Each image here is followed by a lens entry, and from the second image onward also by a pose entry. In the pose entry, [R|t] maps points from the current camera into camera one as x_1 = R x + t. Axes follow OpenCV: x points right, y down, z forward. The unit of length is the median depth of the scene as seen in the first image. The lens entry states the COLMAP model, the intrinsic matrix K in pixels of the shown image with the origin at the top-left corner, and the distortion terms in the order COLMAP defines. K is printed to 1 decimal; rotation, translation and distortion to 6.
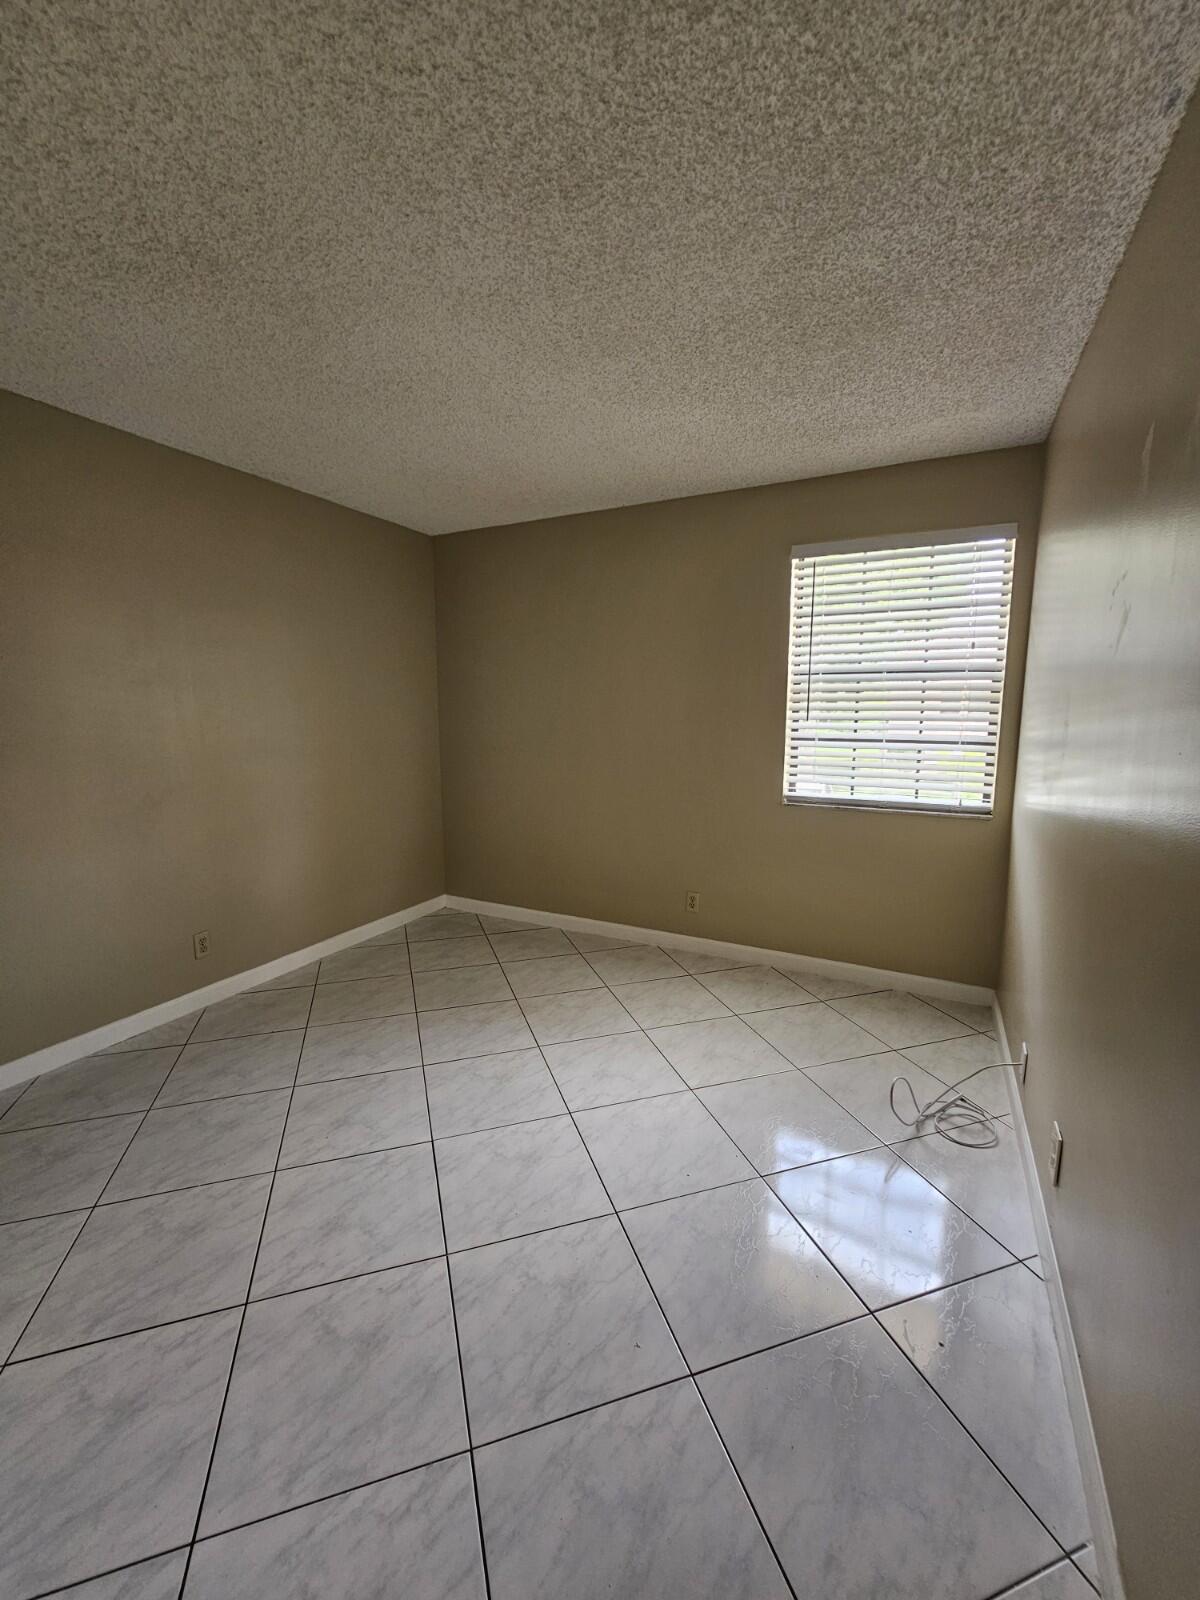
lens RADIAL K [[642.8, 0, 598.2], [0, 642.8, 800.4], [0, 0, 1]] dist [0.000113, -0.000280]
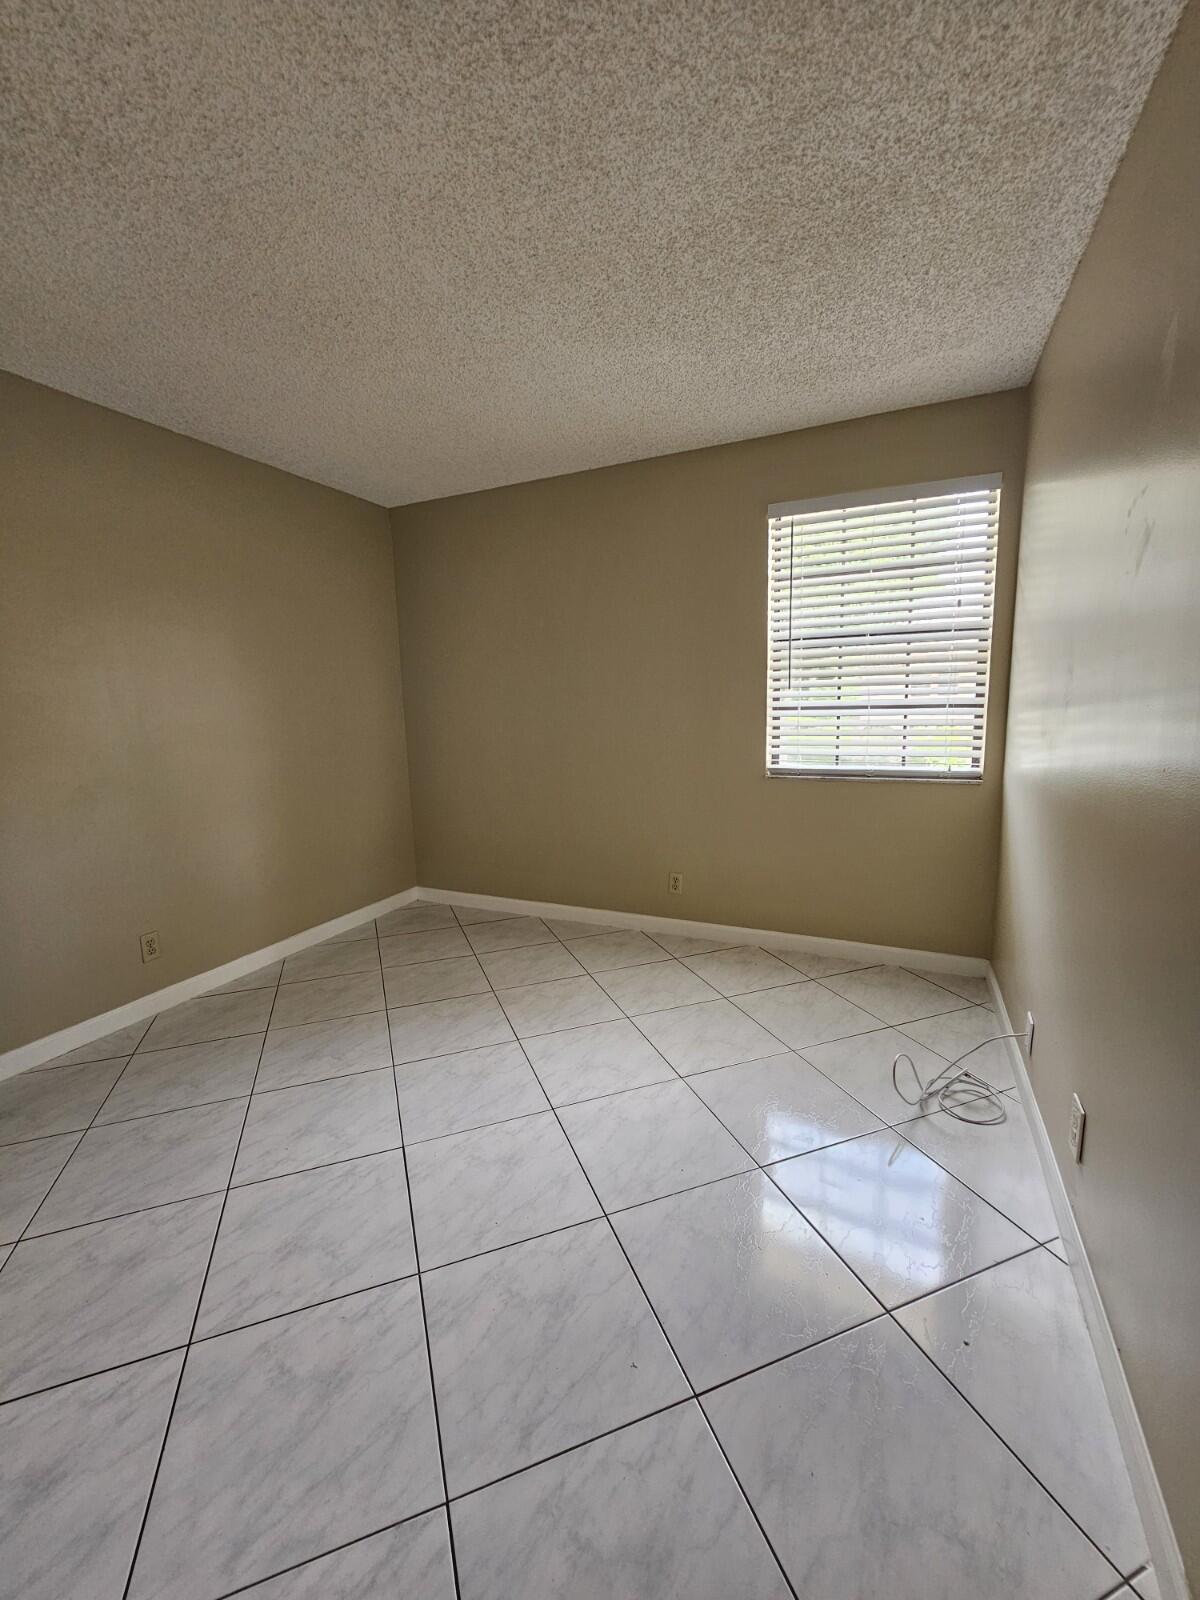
lens RADIAL K [[642.8, 0, 598.2], [0, 642.8, 800.4], [0, 0, 1]] dist [0.000113, -0.000280]
pose [[0.998869, -0.032642, 0.034559, 0.004913], [0.032260, 0.999413, 0.011550, 0.040823], [-0.034916, -0.010422, 0.999336, 0.094546]]
